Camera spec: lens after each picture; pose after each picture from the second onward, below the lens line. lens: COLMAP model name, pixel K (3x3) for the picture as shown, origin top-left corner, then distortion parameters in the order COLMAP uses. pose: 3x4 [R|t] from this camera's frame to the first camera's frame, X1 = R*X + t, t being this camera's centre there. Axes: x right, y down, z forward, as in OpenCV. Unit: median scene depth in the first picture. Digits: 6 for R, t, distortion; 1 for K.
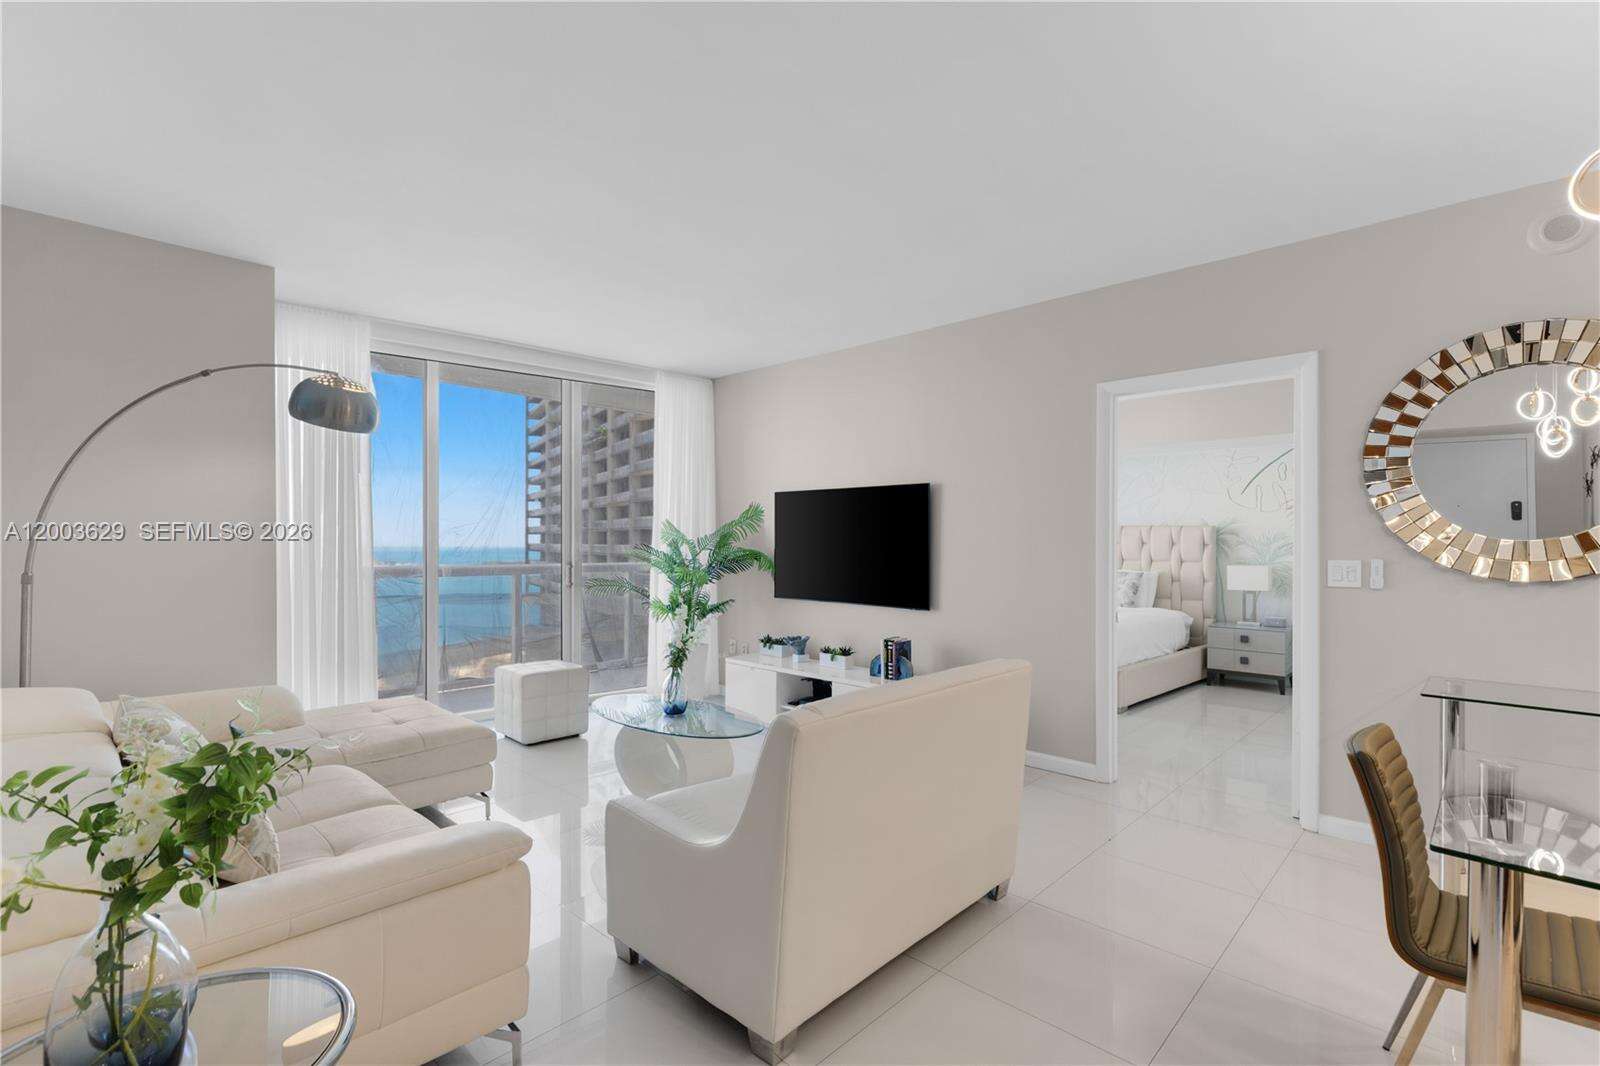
lens RADIAL K [[741.5, 0, 807.4], [0, 741.5, 548.1], [0, 0, 1]] dist [0.017752, -0.000206]
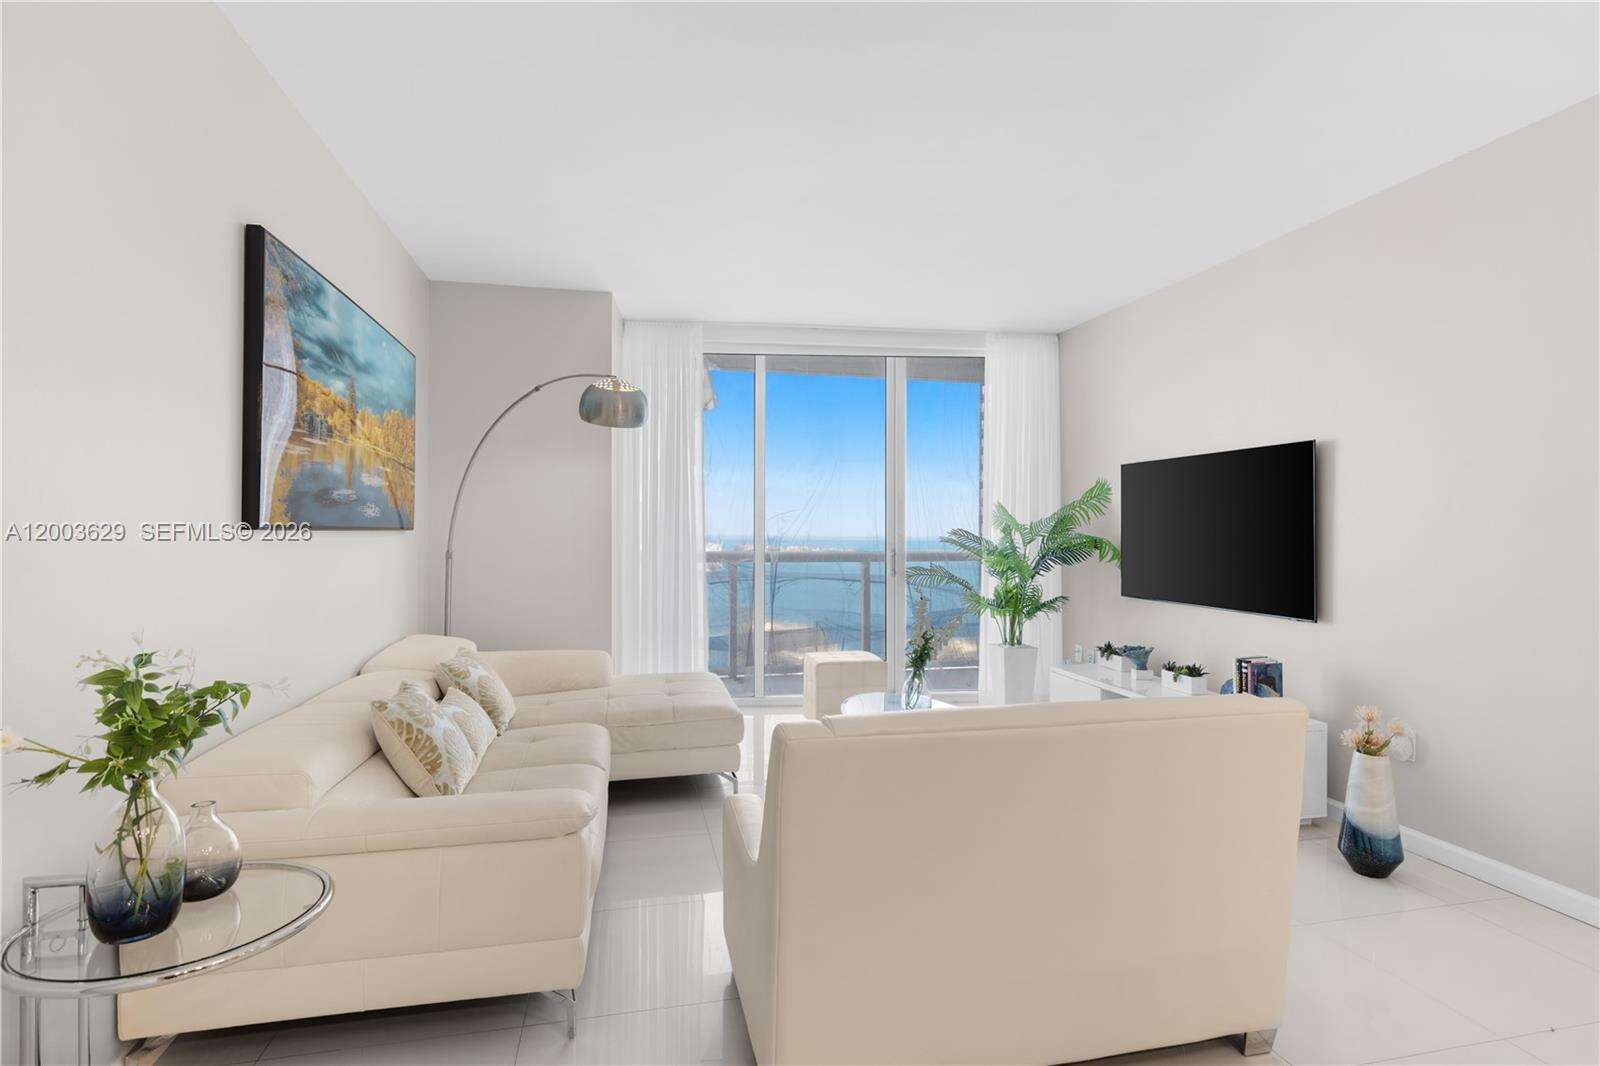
lens RADIAL K [[811.2, 0, 800.0], [0, 811.2, 533.0], [0, 0, 1]] dist [0.015203, -0.000232]
pose [[0.829752, -0.001102, -0.558131, 0.180228], [-0.002378, 0.999982, -0.005509, 0.004878], [0.558127, 0.005899, 0.829735, 0.088930]]
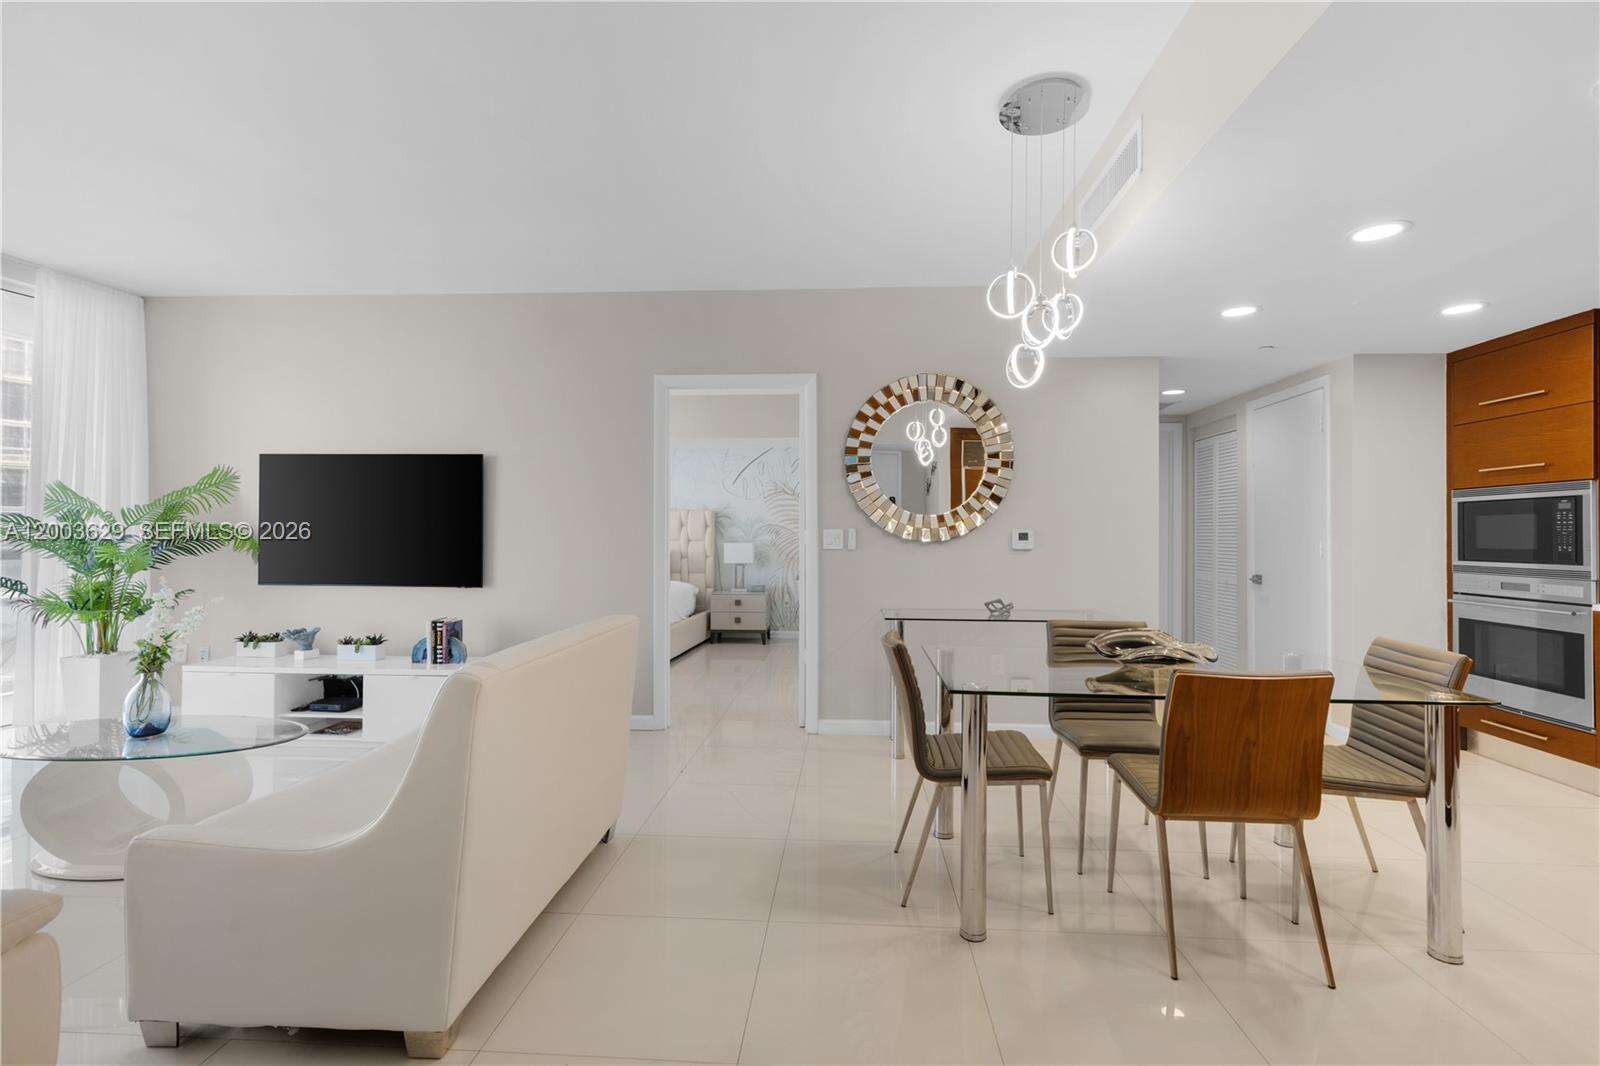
lens RADIAL K [[723.2, 0, 826.2], [0, 723.2, 529.7], [0, 0, 1]] dist [0.002511, 0.000338]
pose [[0.759858, 0.004174, 0.650076, -0.099660], [0.003717, 0.999935, -0.010765, 0.020341], [-0.650079, 0.010596, 0.759793, 0.003798]]
